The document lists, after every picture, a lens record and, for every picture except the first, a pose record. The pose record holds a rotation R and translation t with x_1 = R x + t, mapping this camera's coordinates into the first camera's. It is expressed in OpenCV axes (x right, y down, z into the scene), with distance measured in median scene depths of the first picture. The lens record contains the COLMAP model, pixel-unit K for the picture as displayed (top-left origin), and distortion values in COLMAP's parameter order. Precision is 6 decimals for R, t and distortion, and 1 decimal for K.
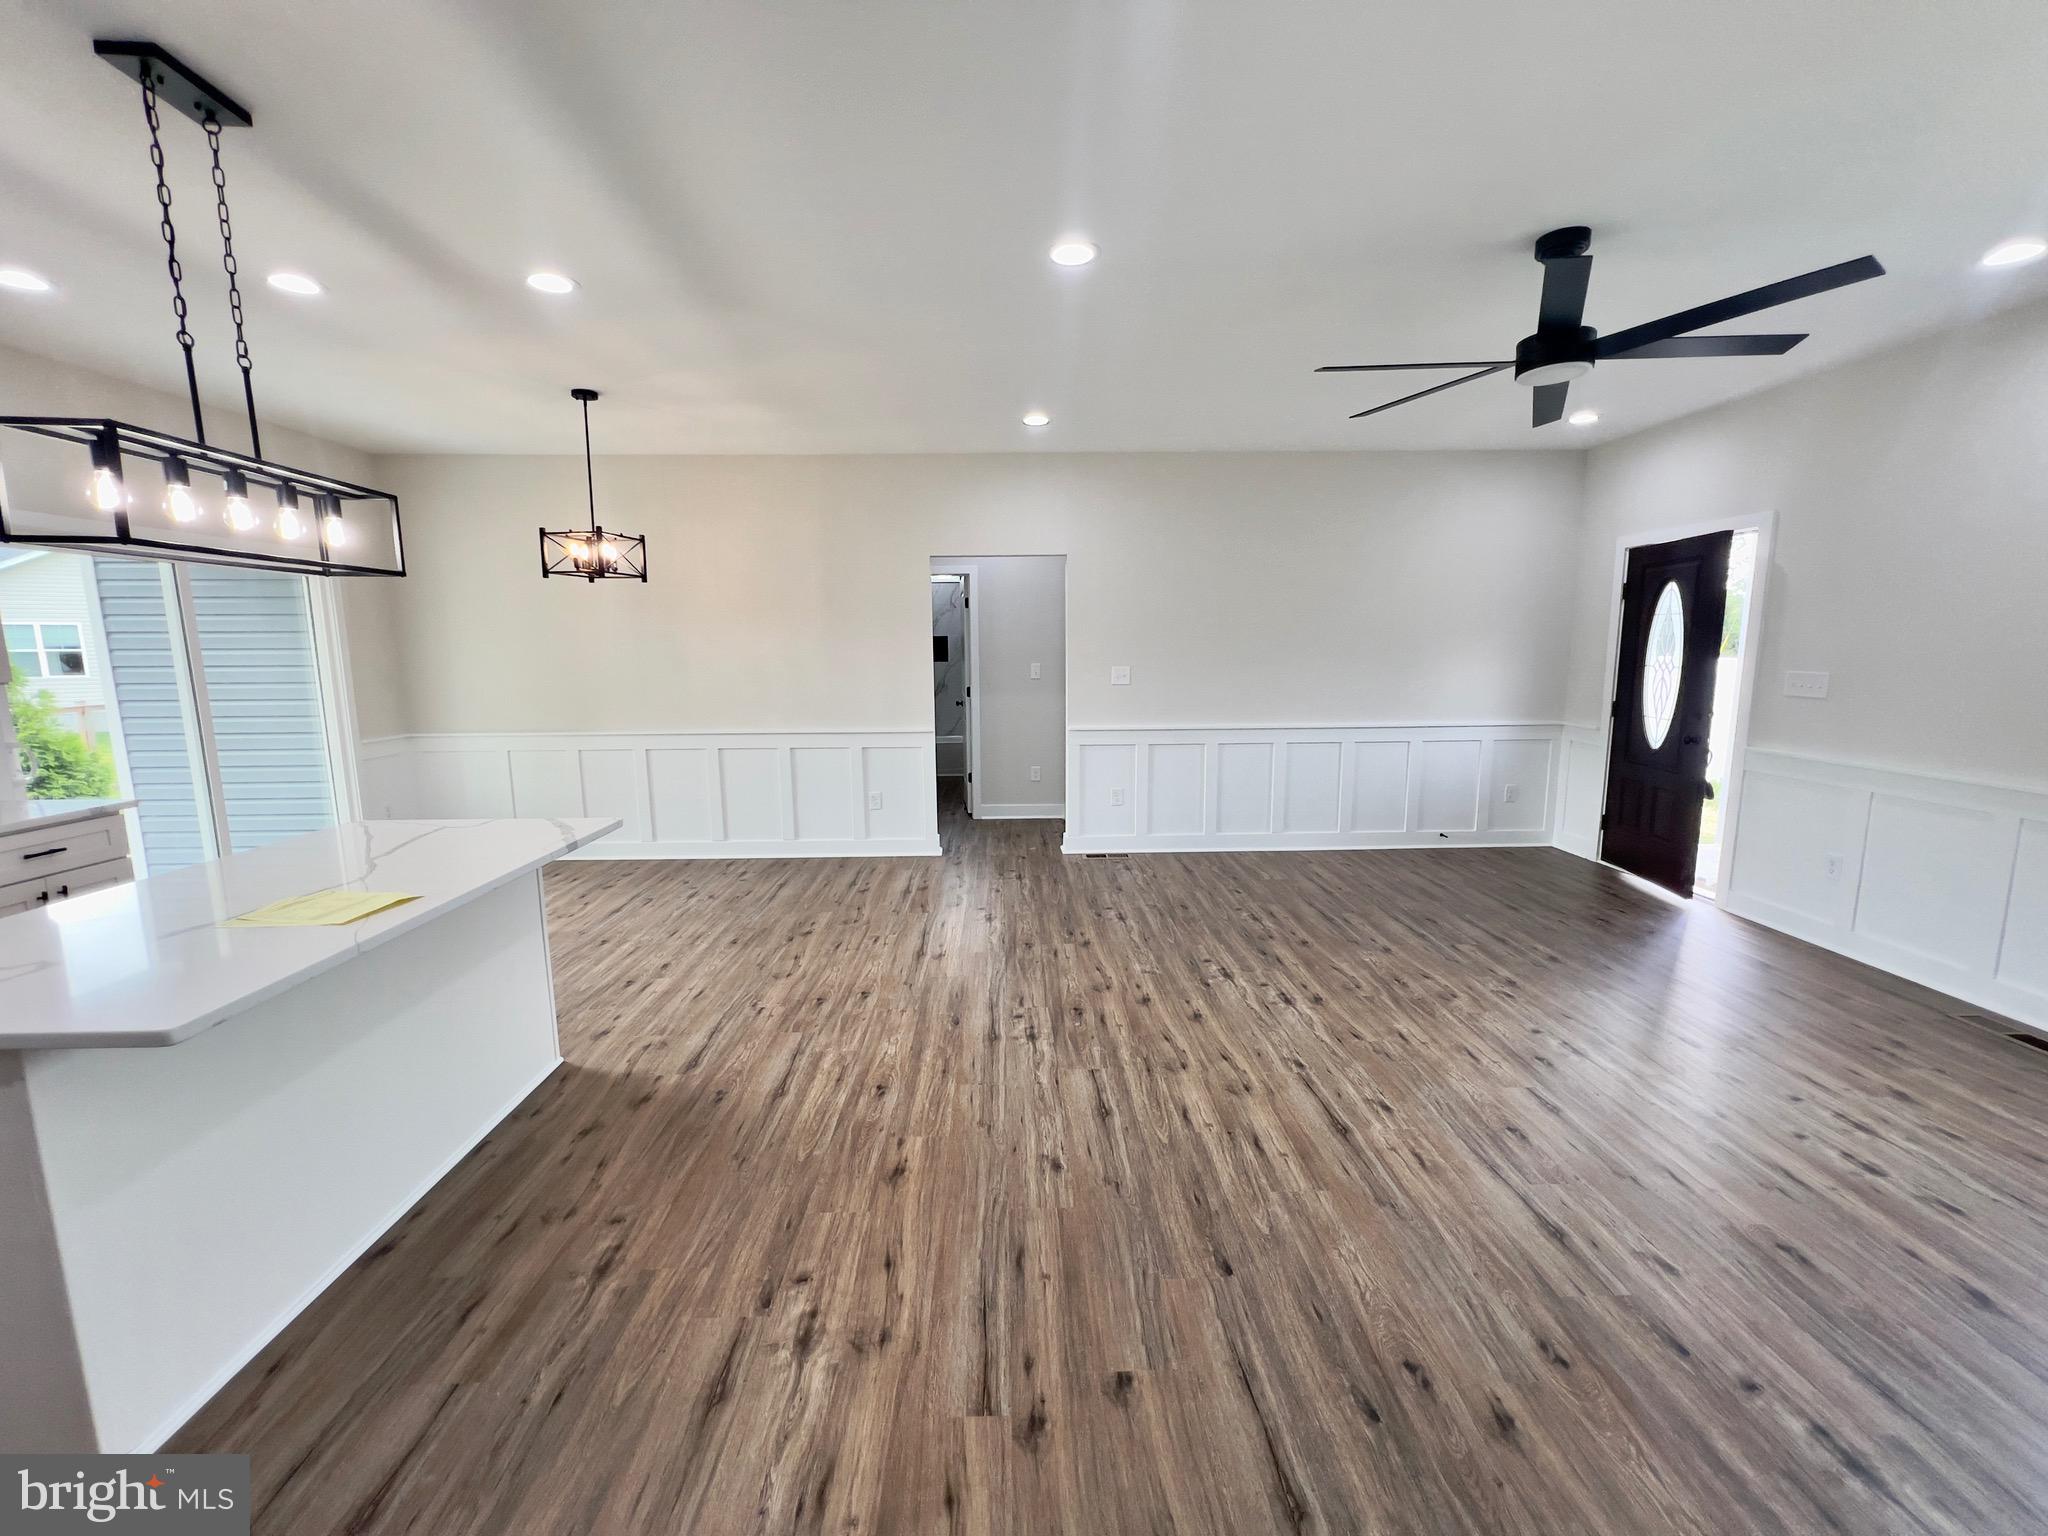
lens RADIAL K [[818.8, 0, 1020.5], [0, 818.8, 762.3], [0, 0, 1]] dist [-0.000874, 0.000679]
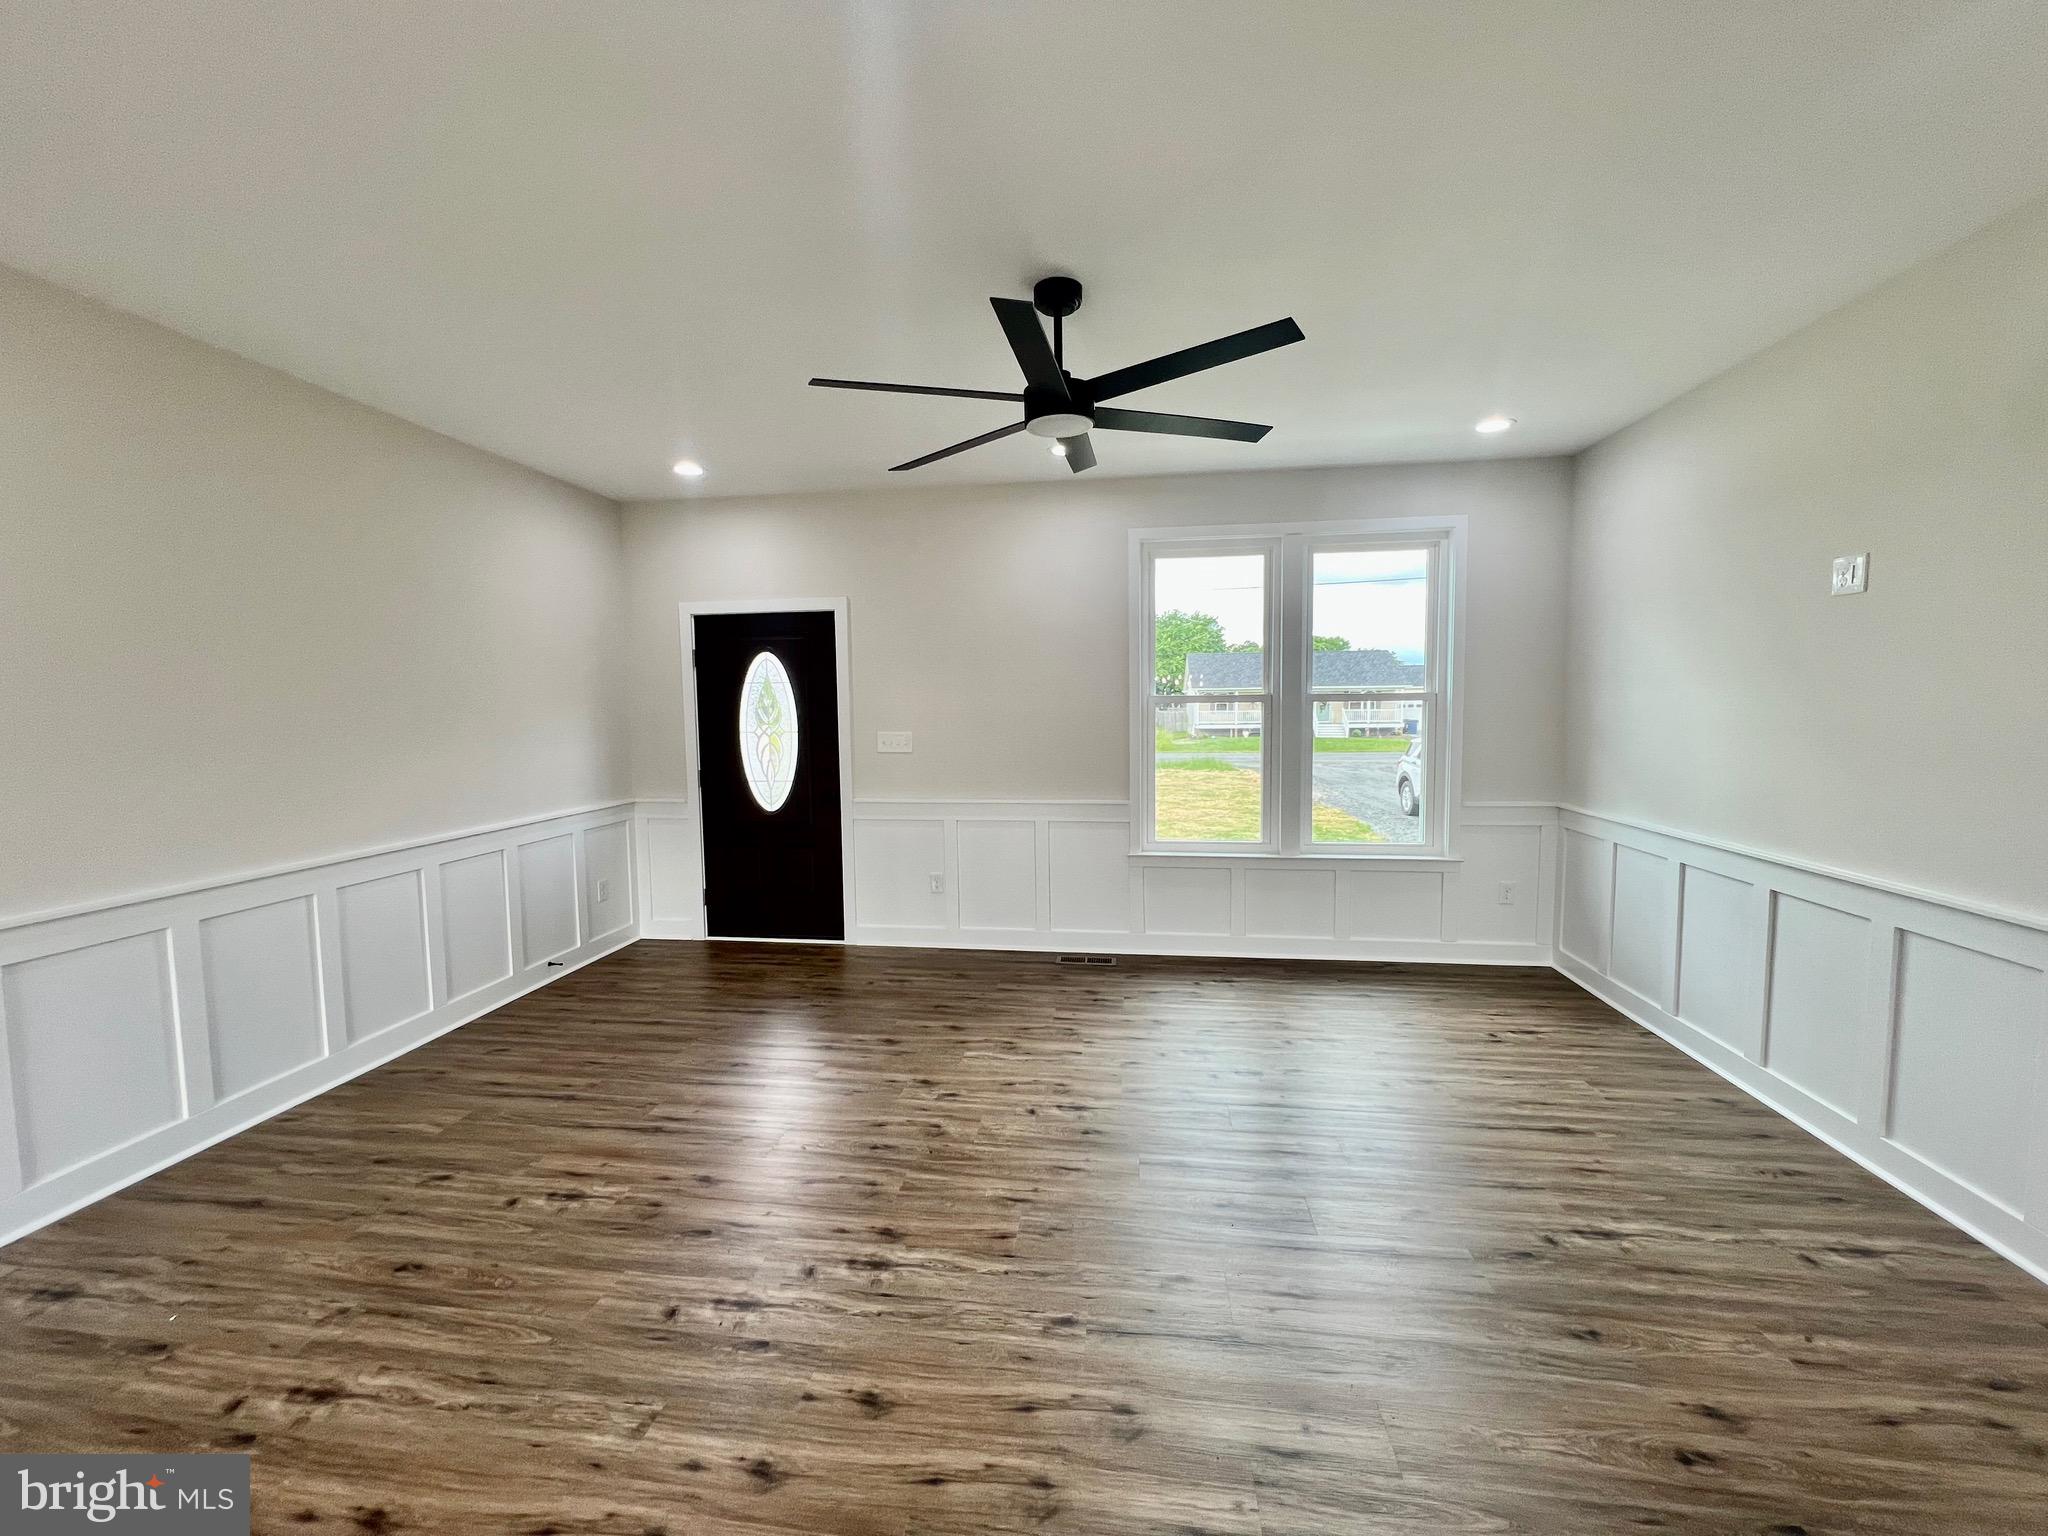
lens RADIAL K [[818.1, 0, 1020.6], [0, 818.1, 762.7], [0, 0, 1]] dist [-0.002389, 0.001354]
pose [[0.157372, -0.063554, 0.985492, -0.268893], [0.153494, 0.987373, 0.039164, -0.104823], [-0.975538, 0.145103, 0.165140, 0.773493]]
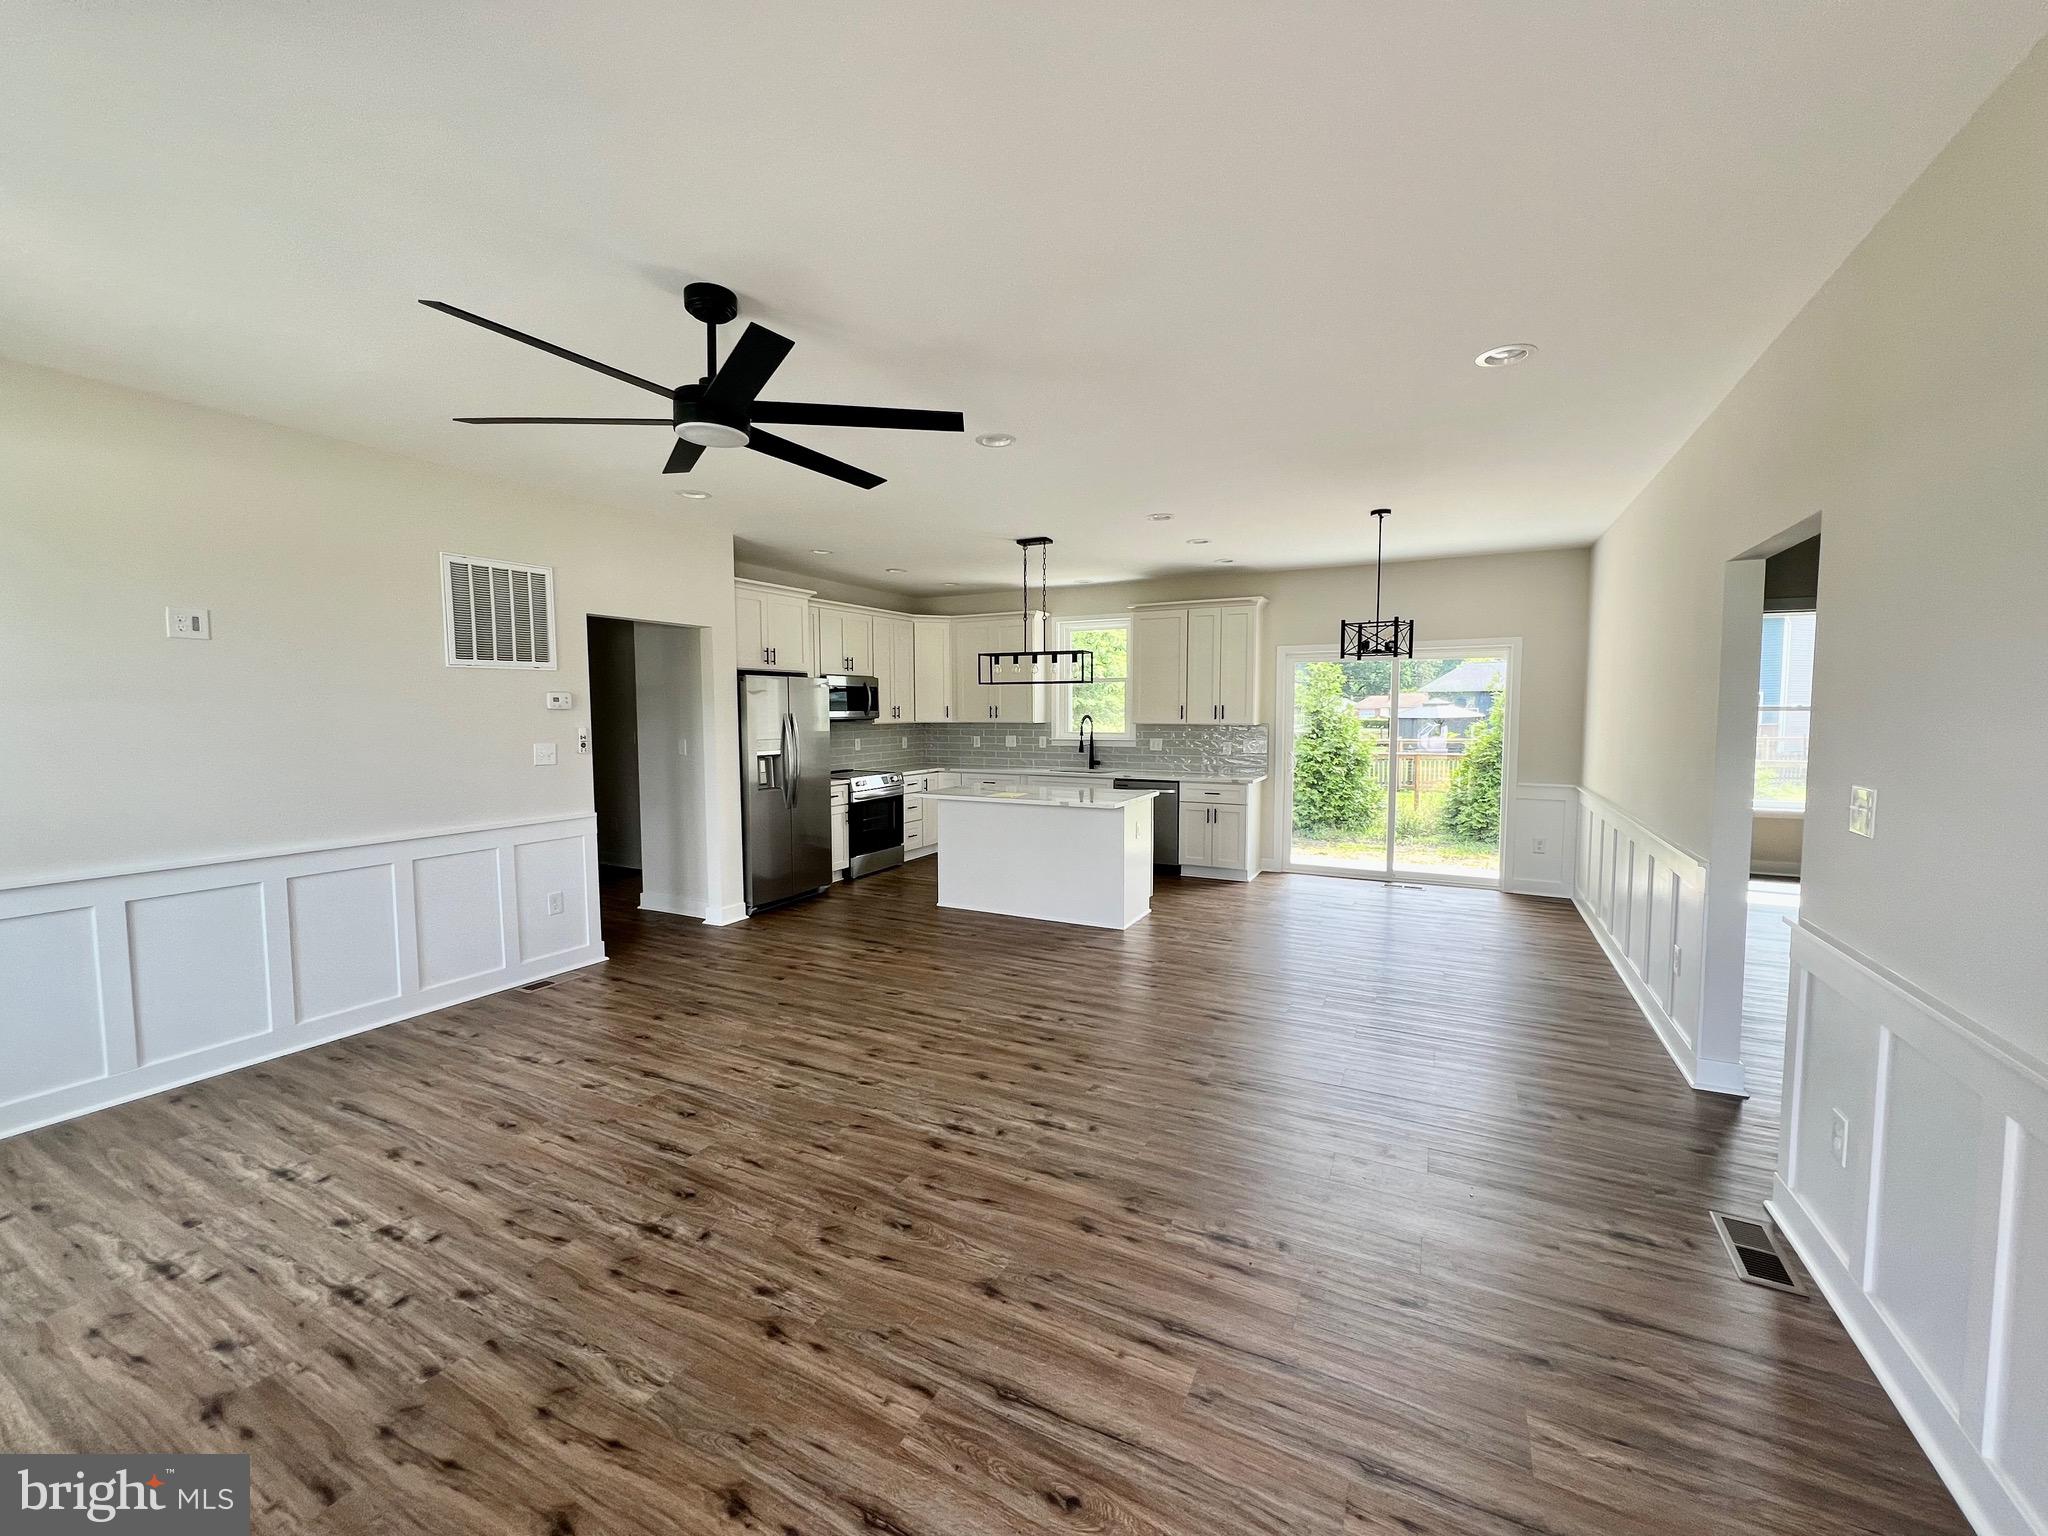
lens RADIAL K [[815.7, 0, 1017.7], [0, 815.7, 762.7], [0, 0, 1]] dist [0.001390, 0.000028]
pose [[-0.484140, 0.067158, -0.872409, 1.079868], [-0.121300, 0.982272, 0.142930, -0.231590], [0.866542, 0.175022, -0.467411, 1.475073]]
